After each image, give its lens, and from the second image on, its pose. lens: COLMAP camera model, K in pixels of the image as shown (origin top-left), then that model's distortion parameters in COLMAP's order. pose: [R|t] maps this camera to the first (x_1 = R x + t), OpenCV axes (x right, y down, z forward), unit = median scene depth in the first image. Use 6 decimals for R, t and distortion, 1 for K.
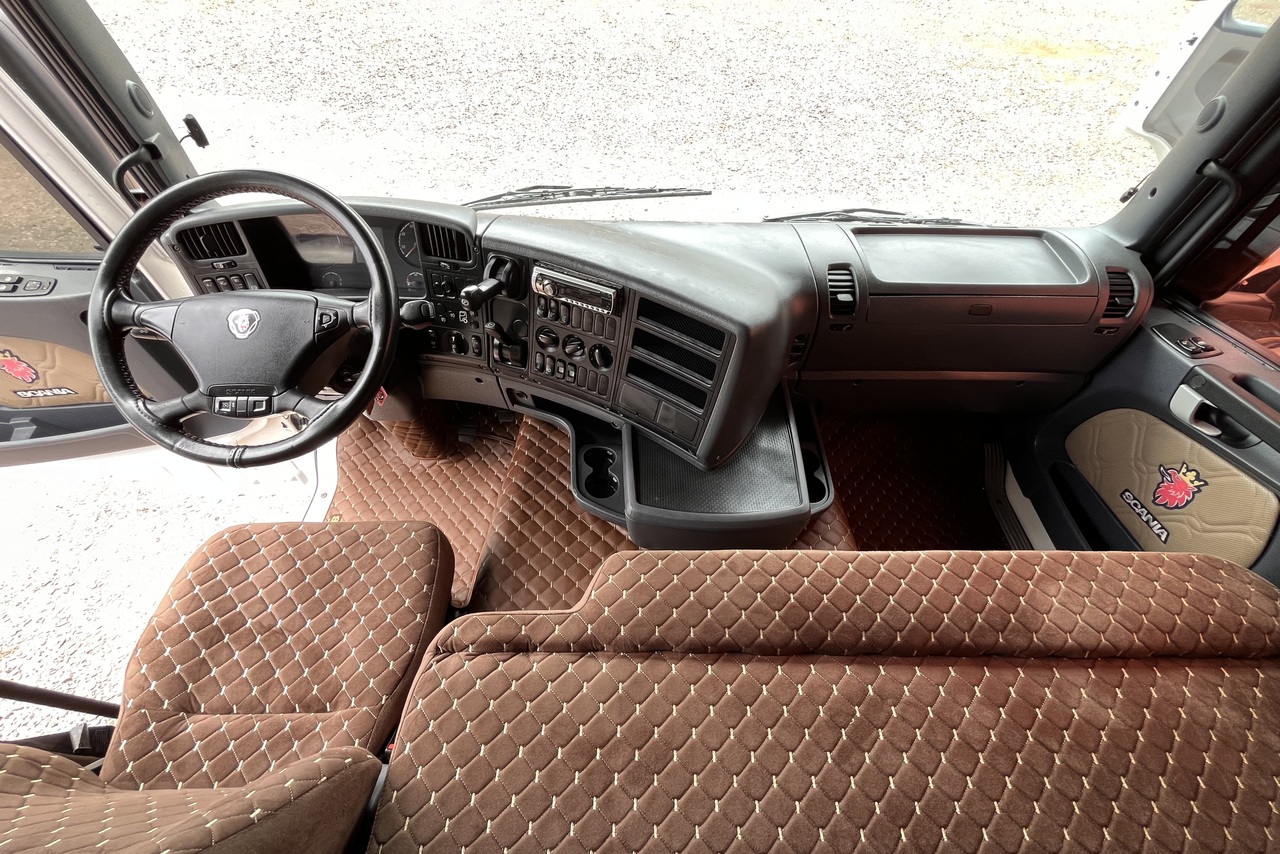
lens RADIAL K [[516.4, 0, 649.8], [0, 516.4, 426.4], [0, 0, 1]] dist [0.001967, 0.000277]
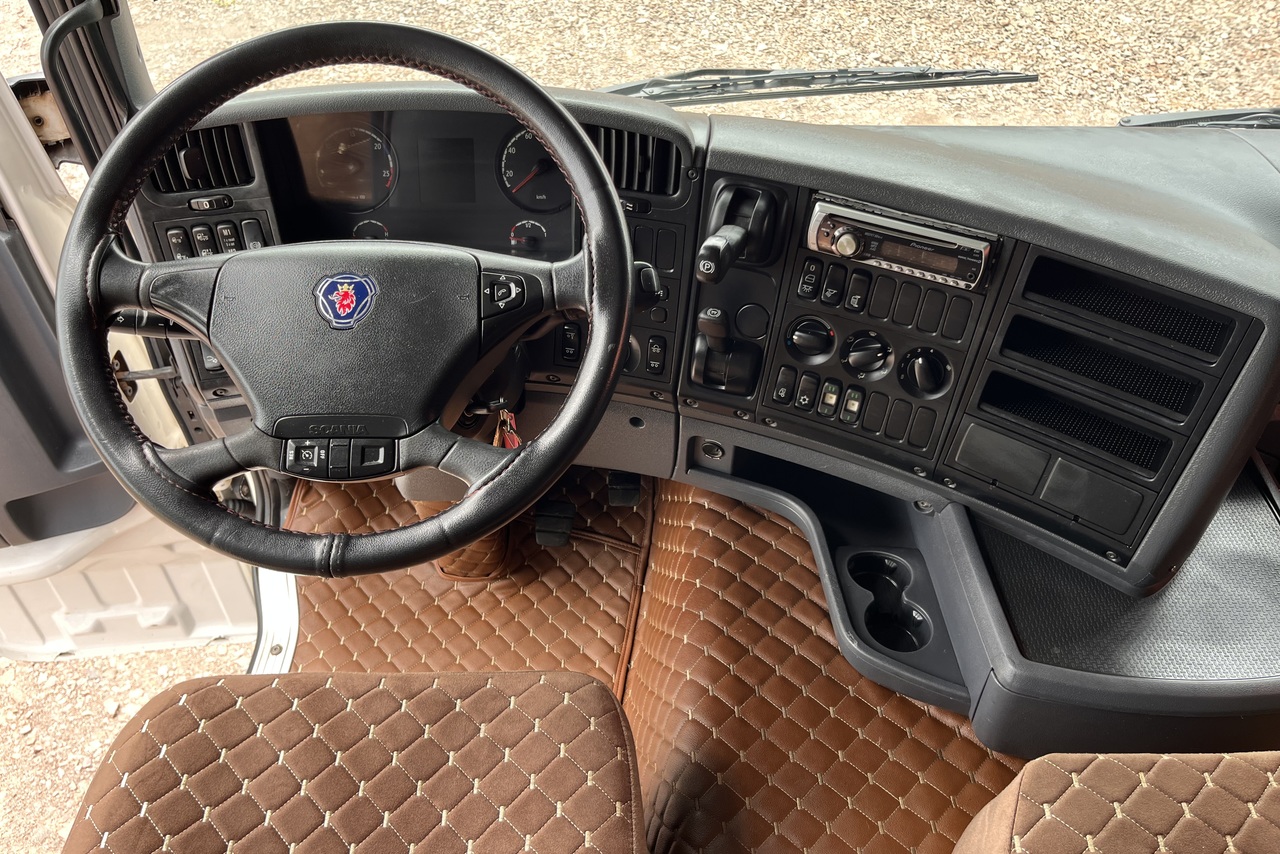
lens RADIAL K [[975.5, 0, 645.4], [0, 975.5, 424.7], [0, 0, 1]] dist [0.049988, -0.069876]
pose [[0.999897, 0.000041, -0.014365, -0.344846], [-0.001667, 0.993575, -0.113164, 0.028718], [0.014268, 0.113176, 0.993472, 0.021702]]
